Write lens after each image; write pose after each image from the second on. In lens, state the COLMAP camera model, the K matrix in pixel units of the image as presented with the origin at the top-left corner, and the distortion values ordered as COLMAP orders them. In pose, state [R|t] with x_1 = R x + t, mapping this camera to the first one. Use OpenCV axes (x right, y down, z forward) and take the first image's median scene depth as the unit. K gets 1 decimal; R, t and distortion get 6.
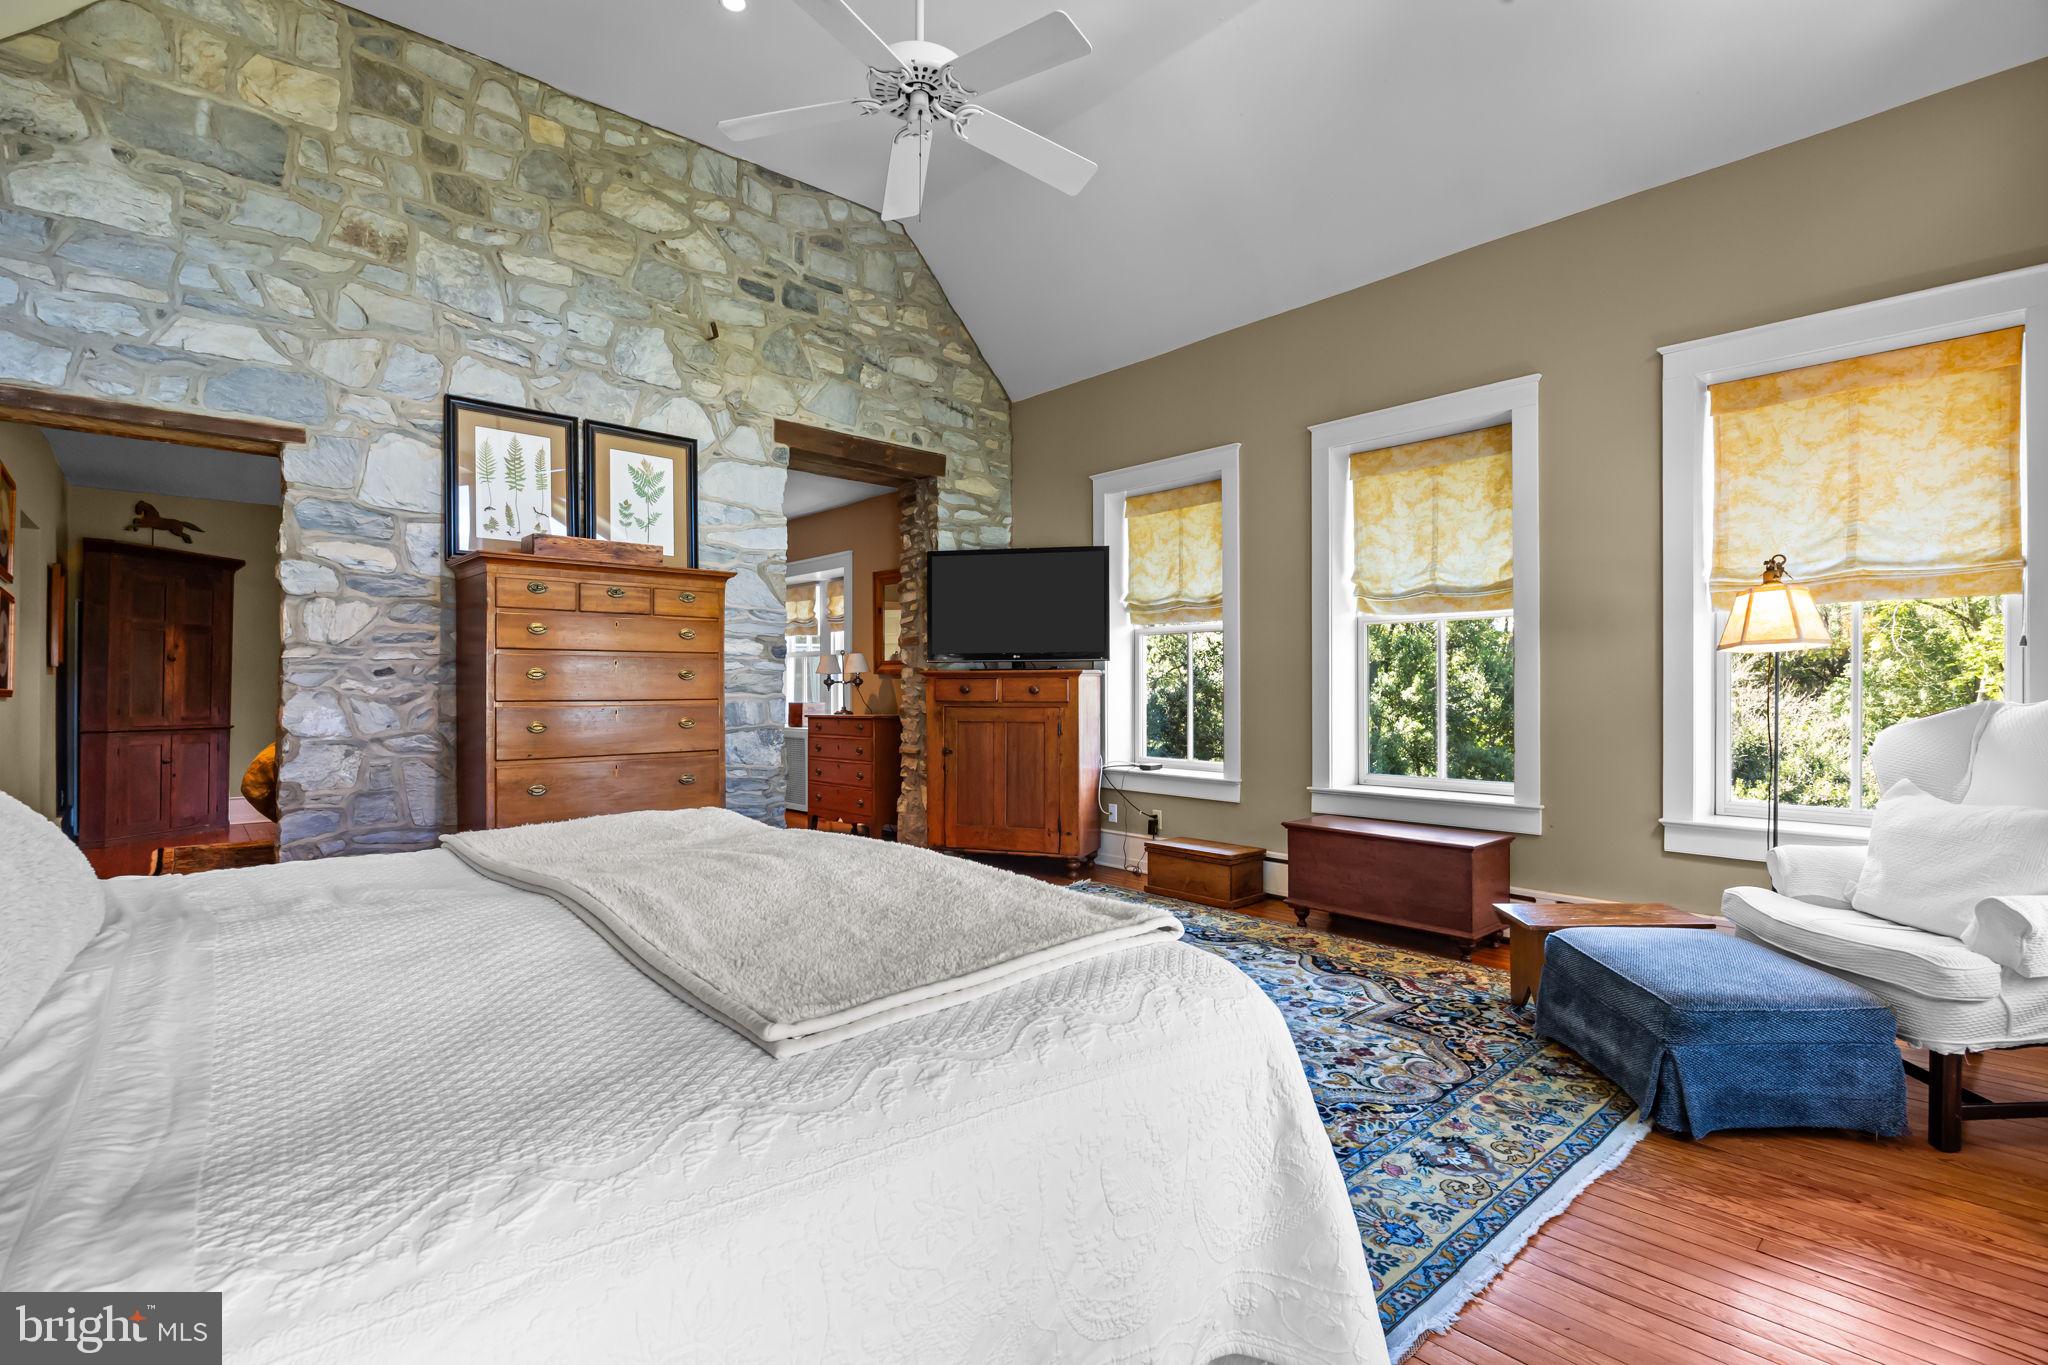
lens RADIAL K [[989.7, 0, 1027.8], [0, 989.7, 685.5], [0, 0, 1]] dist [0.002397, -0.001183]
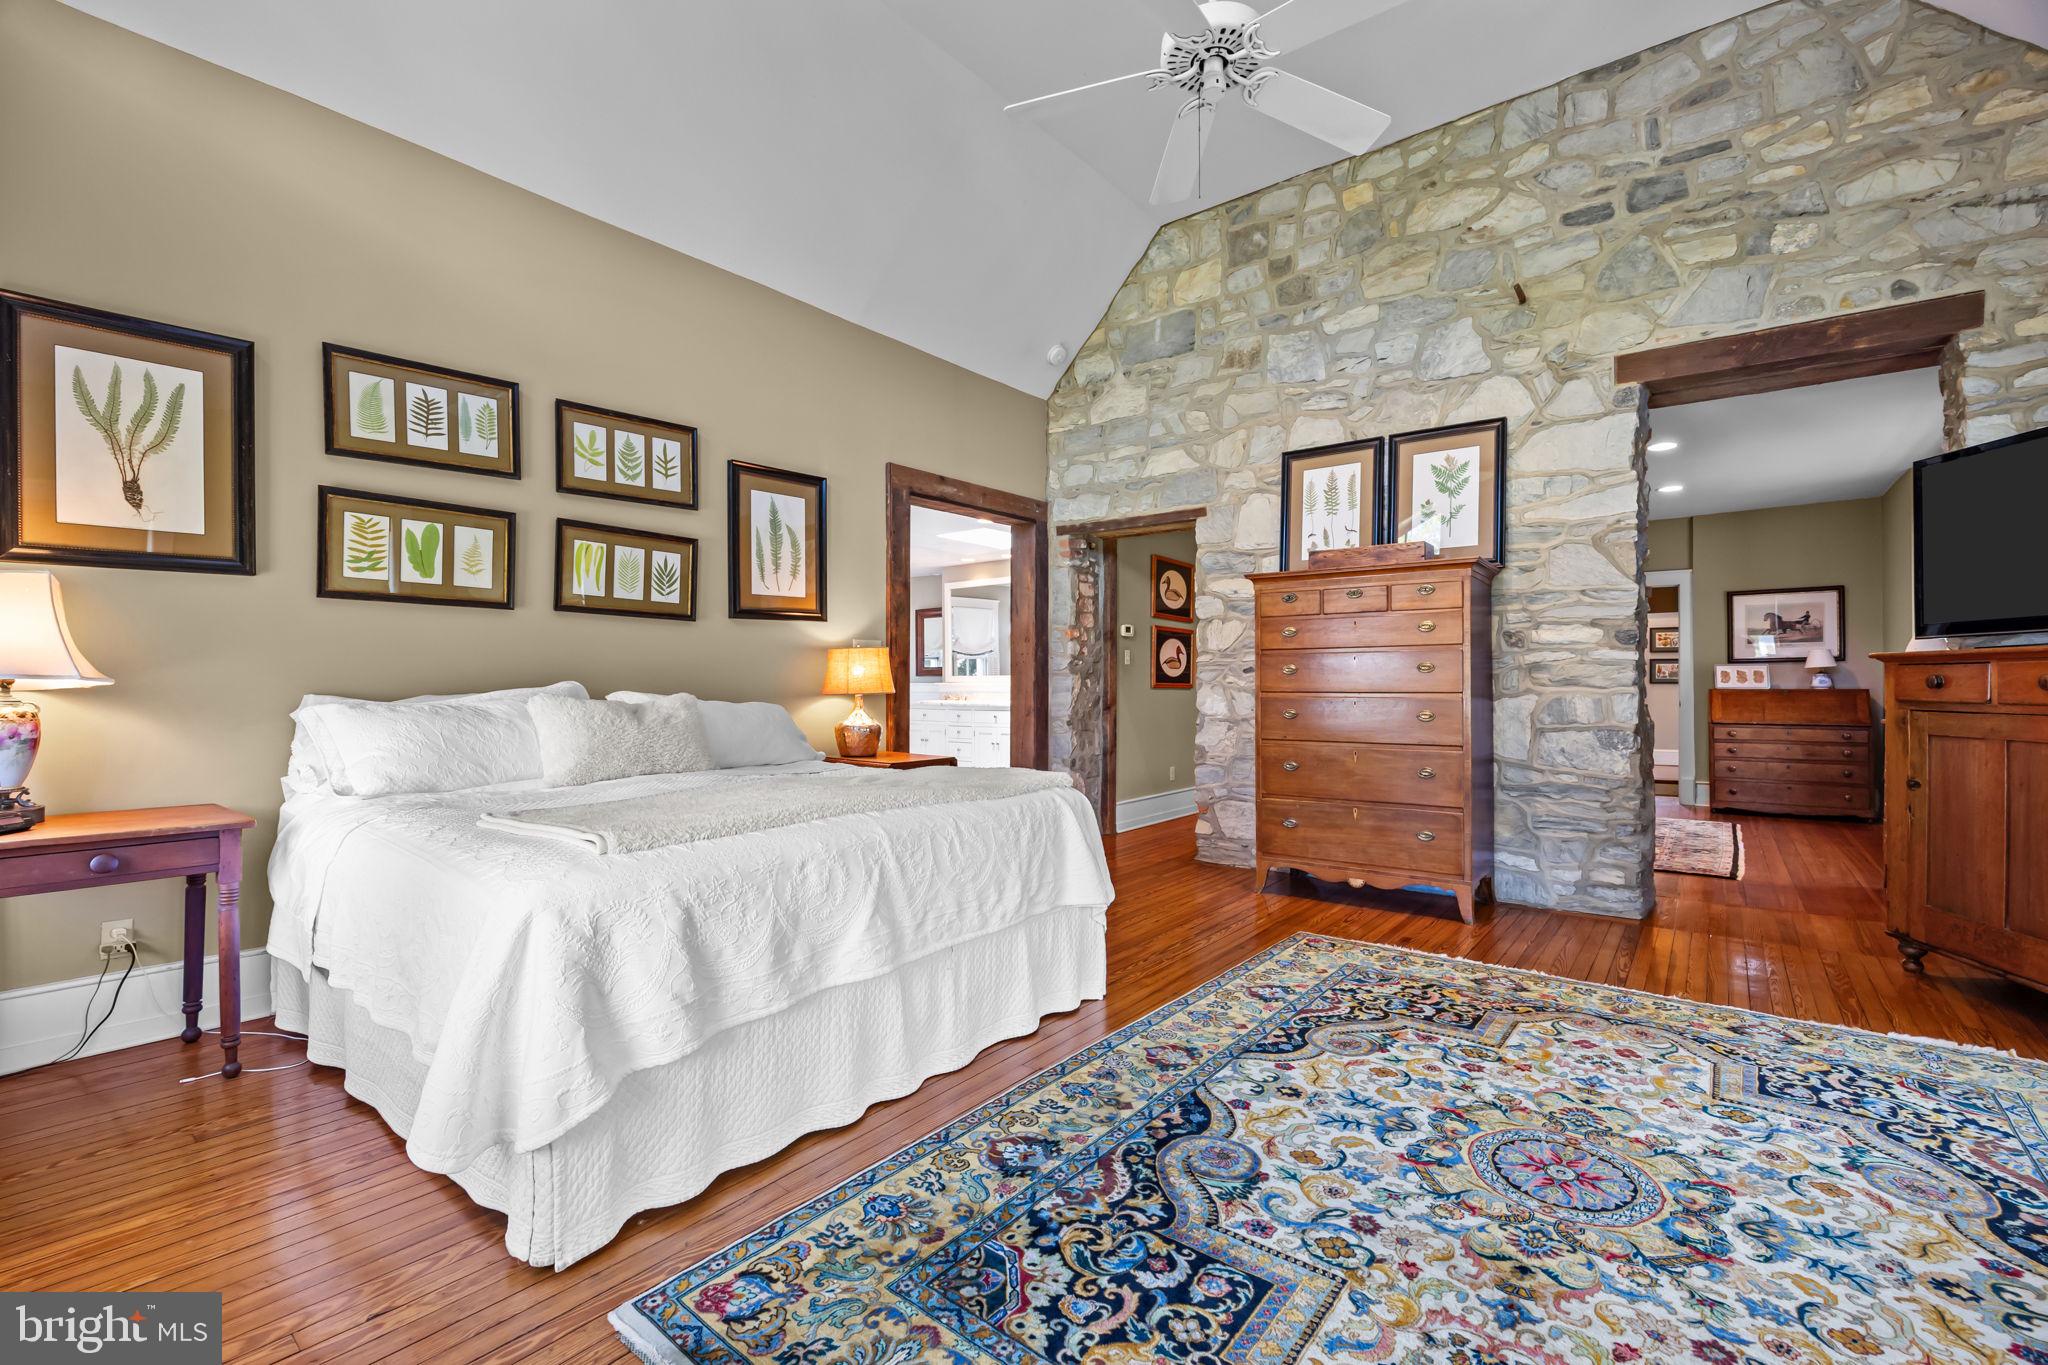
lens RADIAL K [[887.0, 0, 1028.9], [0, 887.0, 686.0], [0, 0, 1]] dist [-0.003688, -0.000357]
pose [[0.156761, -0.003619, -0.987630, 0.439030], [-0.002876, 0.999987, -0.004120, 0.012185], [0.987632, 0.003486, 0.156749, 0.439515]]
